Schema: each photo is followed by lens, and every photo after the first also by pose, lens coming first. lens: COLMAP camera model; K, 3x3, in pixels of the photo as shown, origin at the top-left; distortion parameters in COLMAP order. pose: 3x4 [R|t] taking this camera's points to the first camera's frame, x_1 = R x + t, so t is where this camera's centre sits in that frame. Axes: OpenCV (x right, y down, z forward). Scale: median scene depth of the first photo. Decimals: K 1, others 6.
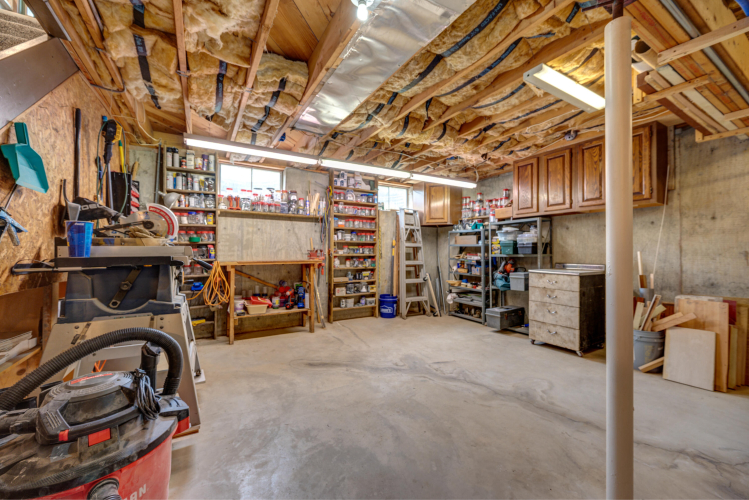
lens RADIAL K [[293.8, 0, 375.2], [0, 293.8, 248.7], [0, 0, 1]] dist [-0.001422, -0.000234]
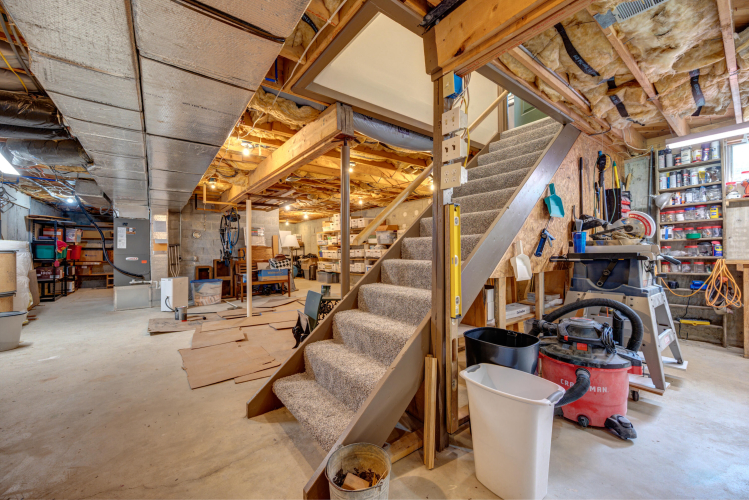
lens RADIAL K [[293.8, 0, 375.2], [0, 293.8, 248.7], [0, 0, 1]] dist [-0.001422, -0.000234]
pose [[0.115165, -0.009351, -0.993302, 0.380576], [0.018648, 0.999800, -0.007250, -0.003793], [0.993171, -0.017688, 0.115316, -0.256260]]
